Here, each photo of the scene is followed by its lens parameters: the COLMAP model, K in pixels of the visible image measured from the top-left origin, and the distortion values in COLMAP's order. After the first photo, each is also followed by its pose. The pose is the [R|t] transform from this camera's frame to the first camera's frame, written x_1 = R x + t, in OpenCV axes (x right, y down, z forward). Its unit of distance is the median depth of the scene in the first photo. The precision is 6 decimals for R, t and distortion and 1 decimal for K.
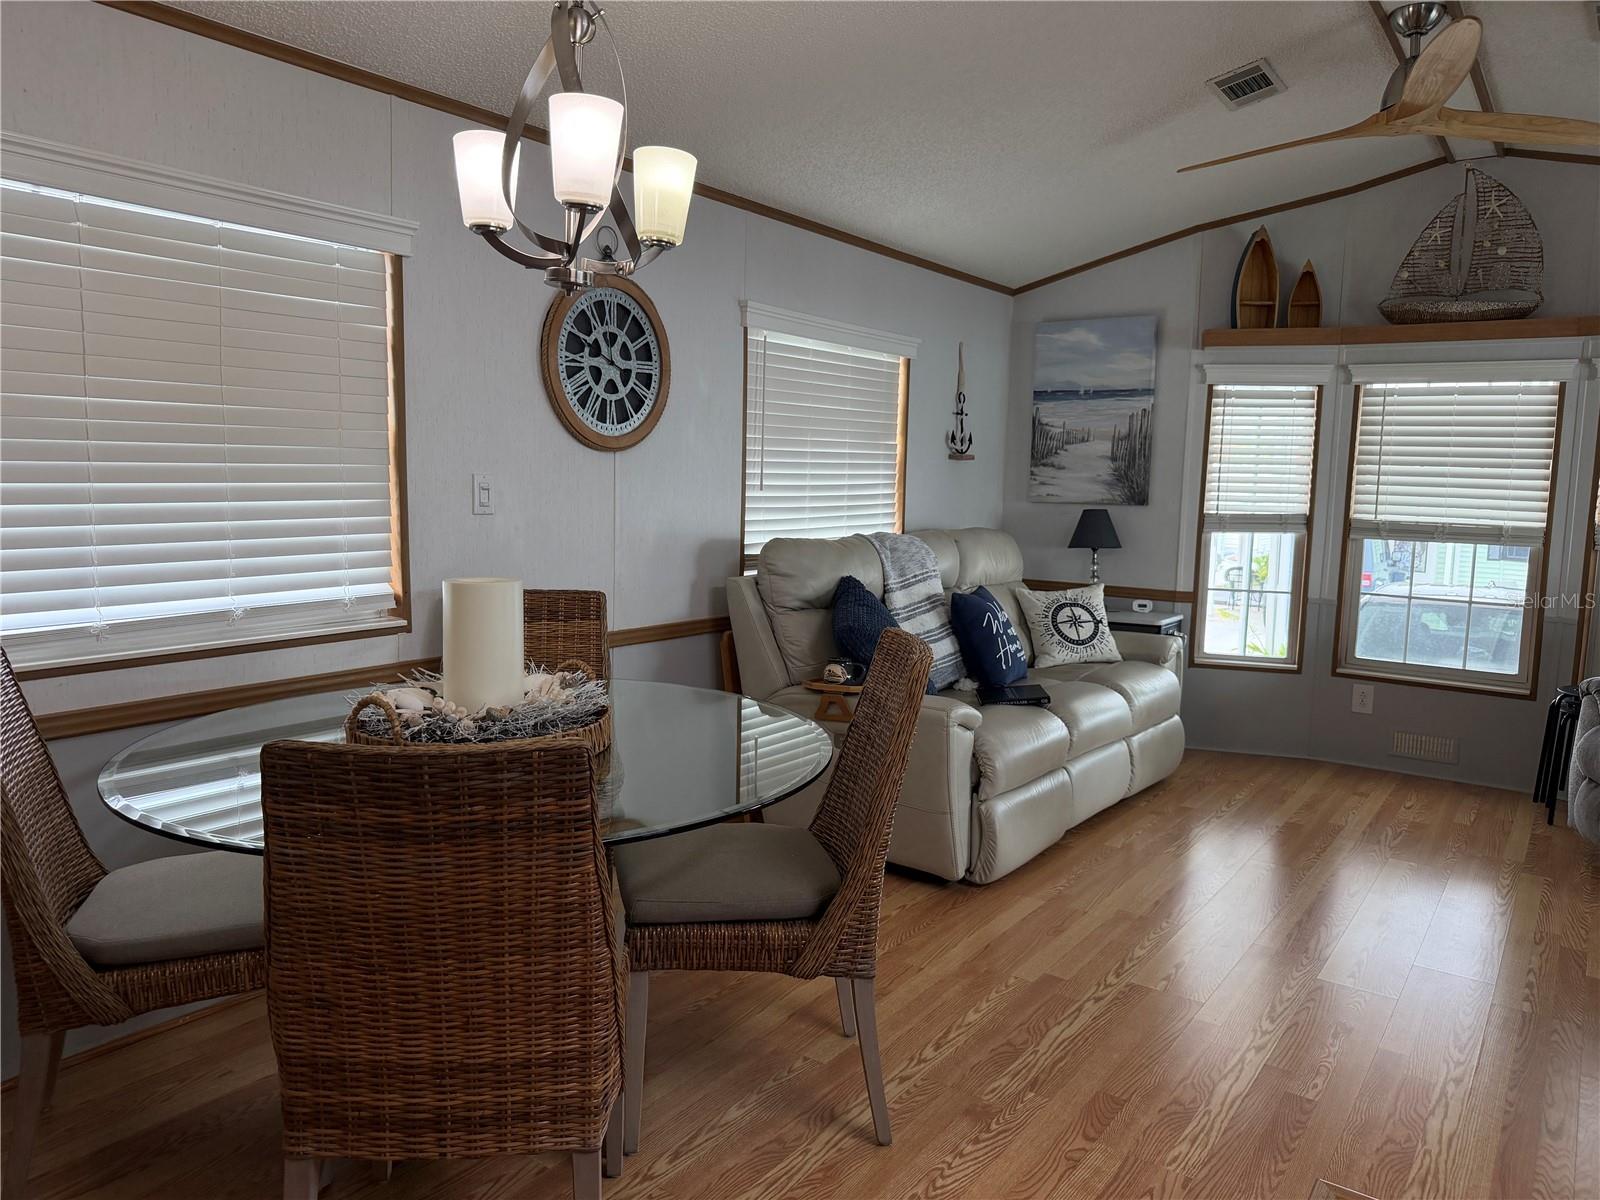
lens RADIAL K [[1102.5, 0, 800.0], [0, 1102.5, 600.0], [0, 0, 1]] dist [-0.062691, -0.000472]
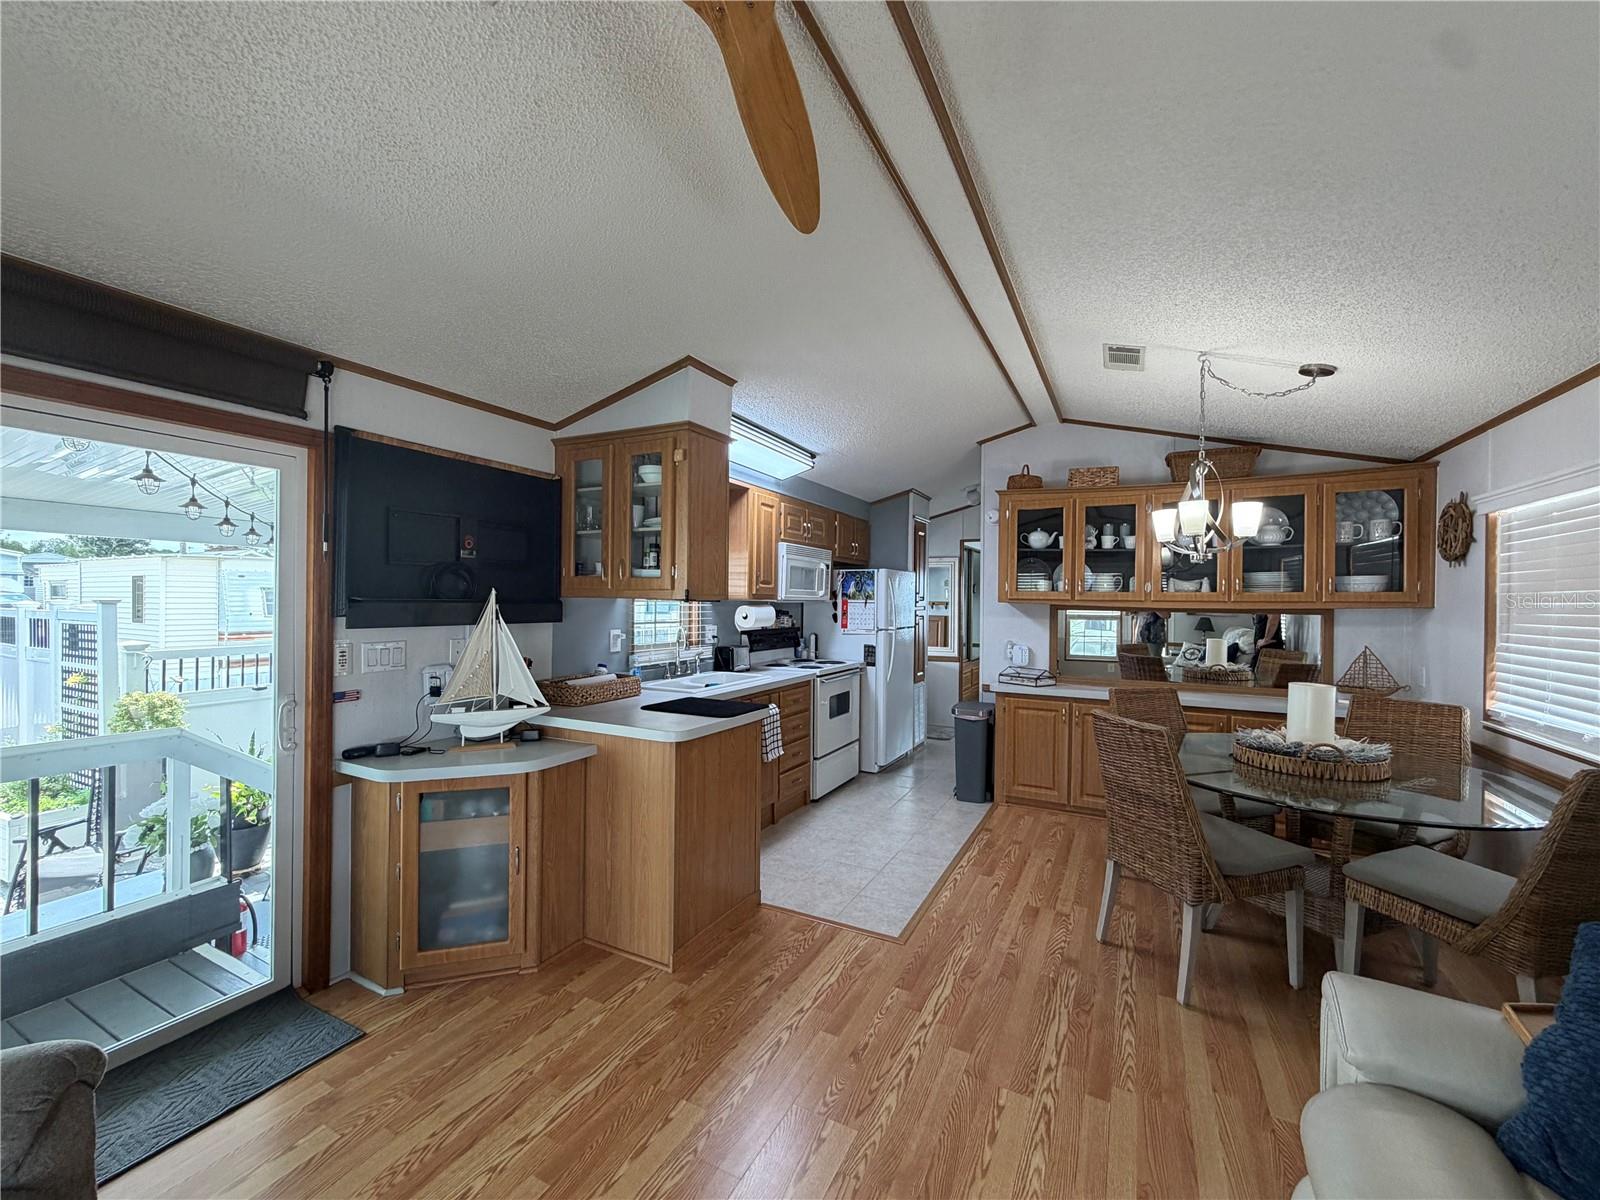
lens RADIAL K [[642.5, 0, 802.5], [0, 642.5, 602.7], [0, 0, 1]] dist [0.001494, 0.000451]
pose [[-0.988278, -0.028220, -0.150037, 0.353408], [-0.046002, 0.992136, 0.116401, -0.111495], [0.145572, 0.121938, -0.981804, 0.850397]]
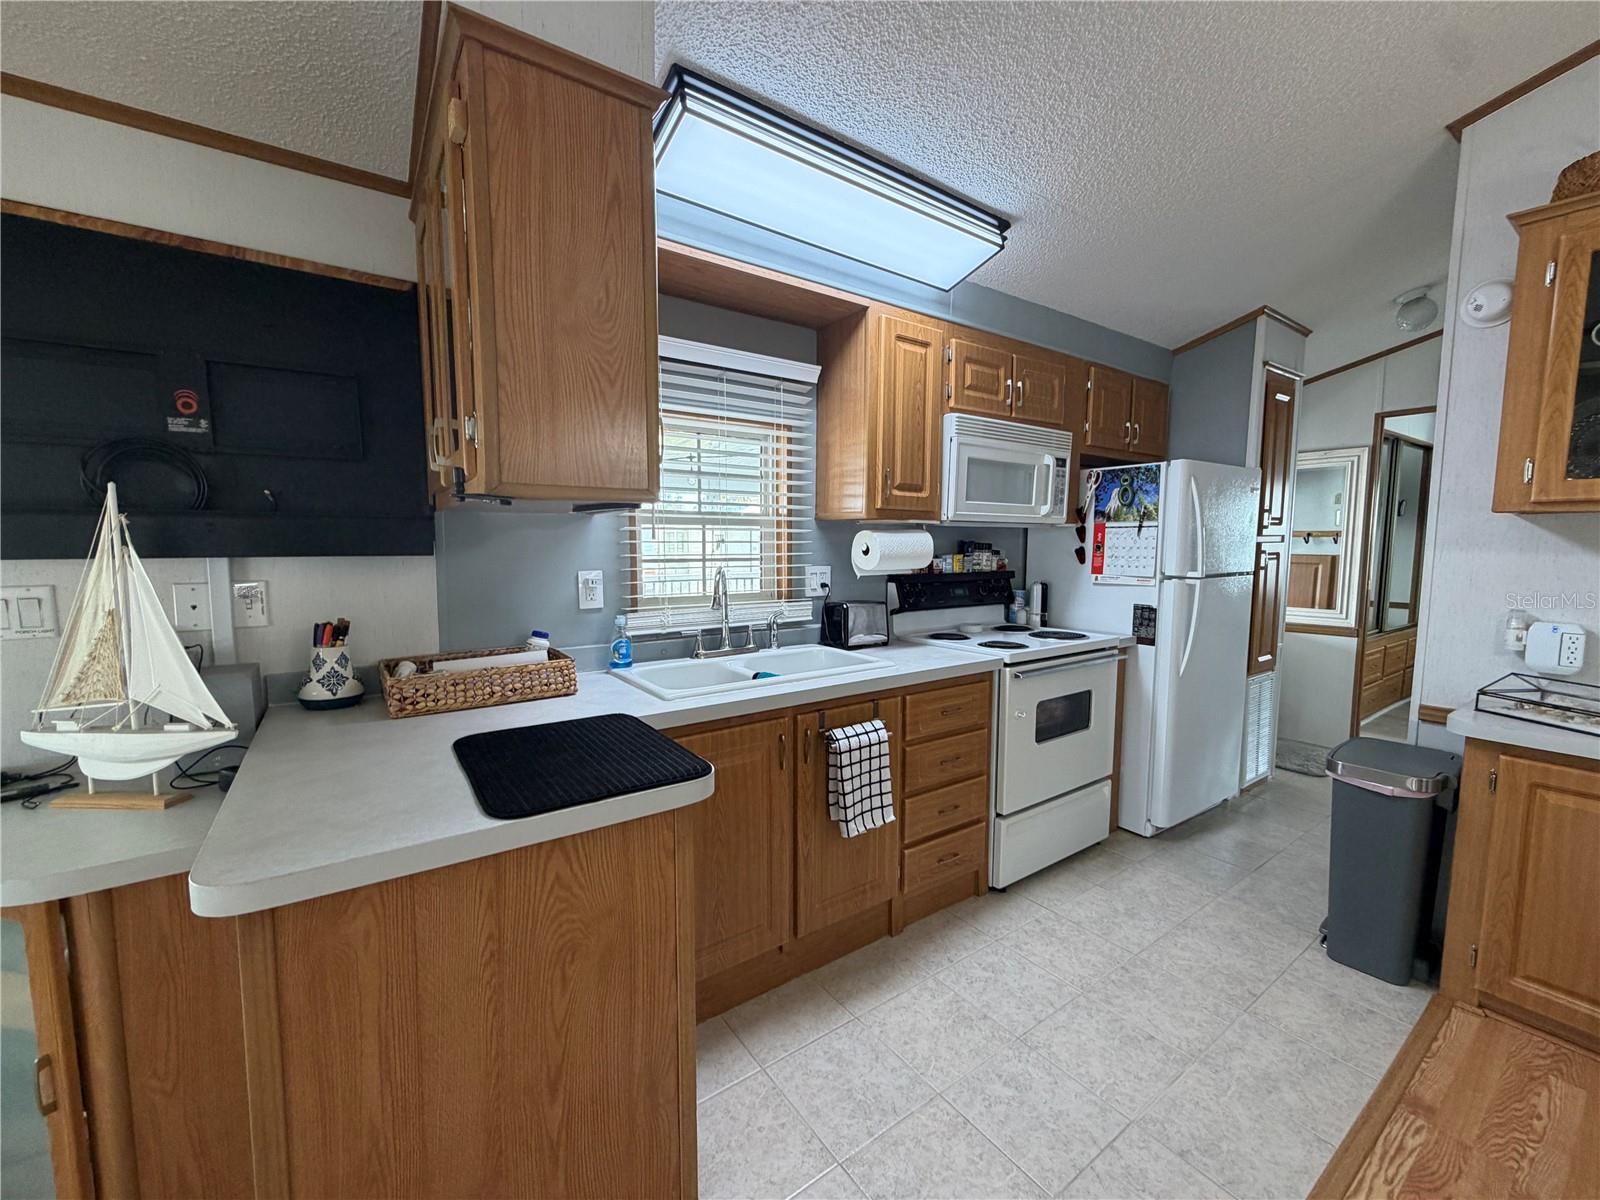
lens RADIAL K [[642.5, 0, 802.5], [0, 642.5, 602.7], [0, 0, 1]] dist [0.001494, 0.000451]
pose [[-0.946774, -0.050379, 0.317931, 0.199452], [0.018946, 0.977243, 0.211273, -0.056560], [-0.321340, 0.206051, -0.924275, 0.483836]]
